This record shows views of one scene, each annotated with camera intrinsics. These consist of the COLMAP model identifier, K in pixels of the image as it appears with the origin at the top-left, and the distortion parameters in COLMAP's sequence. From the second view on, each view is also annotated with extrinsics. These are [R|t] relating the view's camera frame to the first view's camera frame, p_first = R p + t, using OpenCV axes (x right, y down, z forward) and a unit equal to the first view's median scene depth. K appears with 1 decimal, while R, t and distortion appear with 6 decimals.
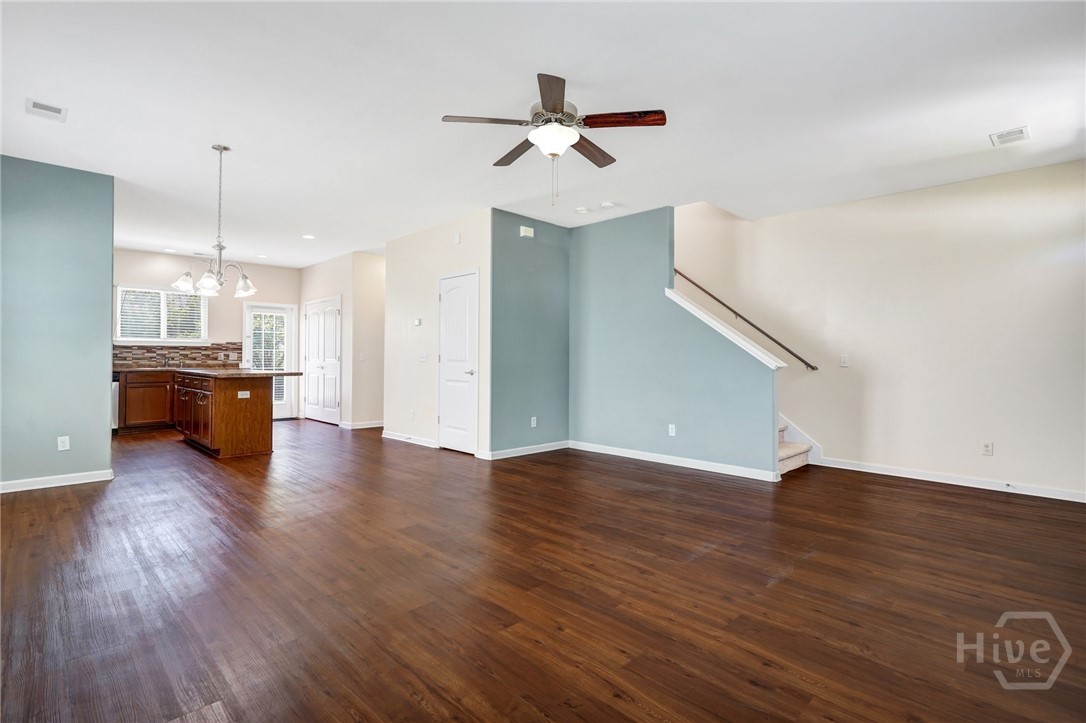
lens RADIAL K [[520.6, 0, 537.4], [0, 520.6, 355.8], [0, 0, 1]] dist [-0.004160, 0.003826]
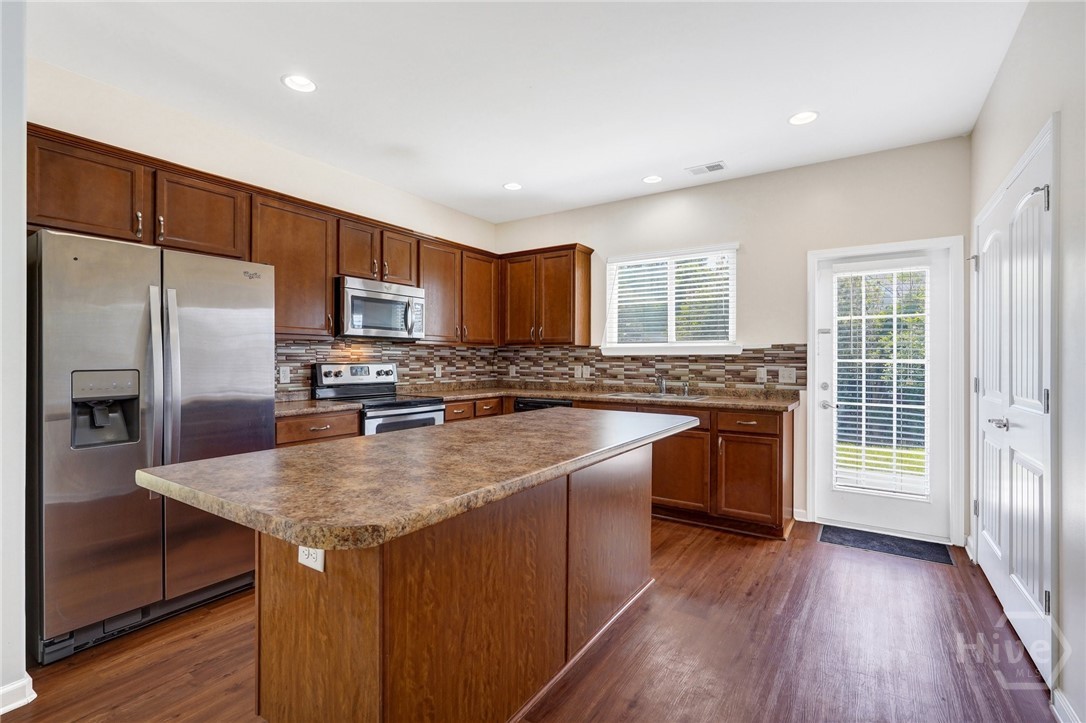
lens RADIAL K [[492.1, 0, 542.8], [0, 492.1, 360.4], [0, 0, 1]] dist [-0.011694, 0.001885]
pose [[0.208332, -0.002006, -0.978056, -0.227370], [0.000252, 0.999998, -0.001997, -0.012700], [0.978058, 0.000170, 0.208332, 0.772649]]
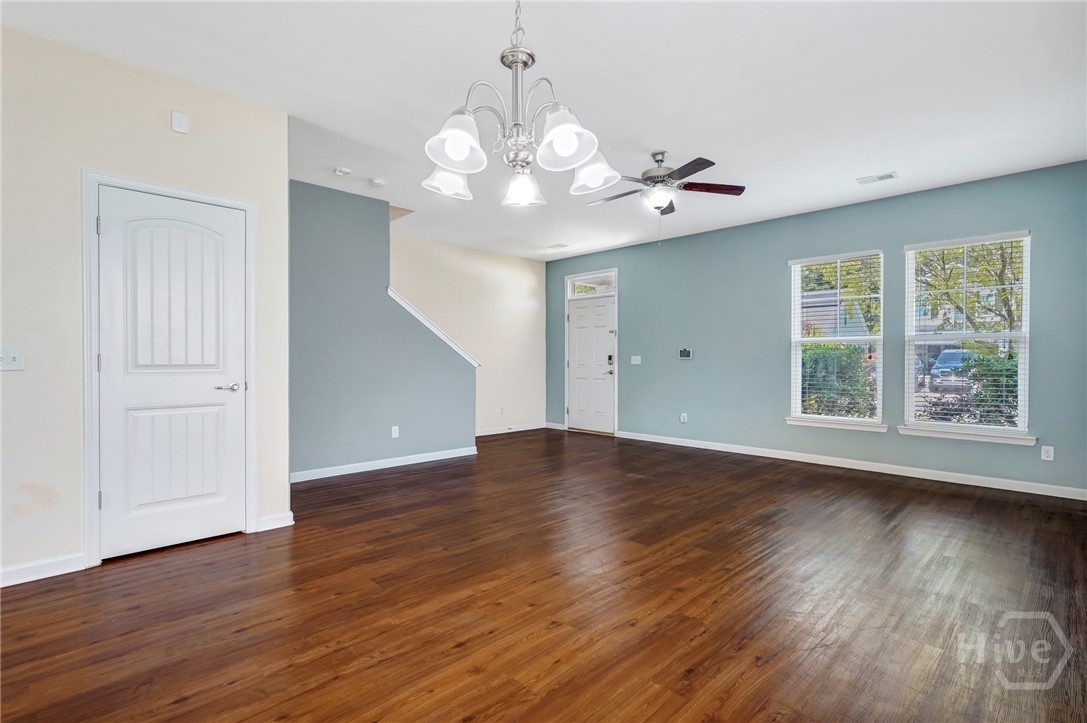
lens RADIAL K [[521.0, 0, 537.6], [0, 521.0, 364.6], [0, 0, 1]] dist [-0.004160, 0.003826]
pose [[0.003577, -0.013604, 0.999901, -0.496298], [-0.005540, 0.999892, 0.013624, 0.000011], [-0.999978, -0.005588, 0.003502, 0.496524]]
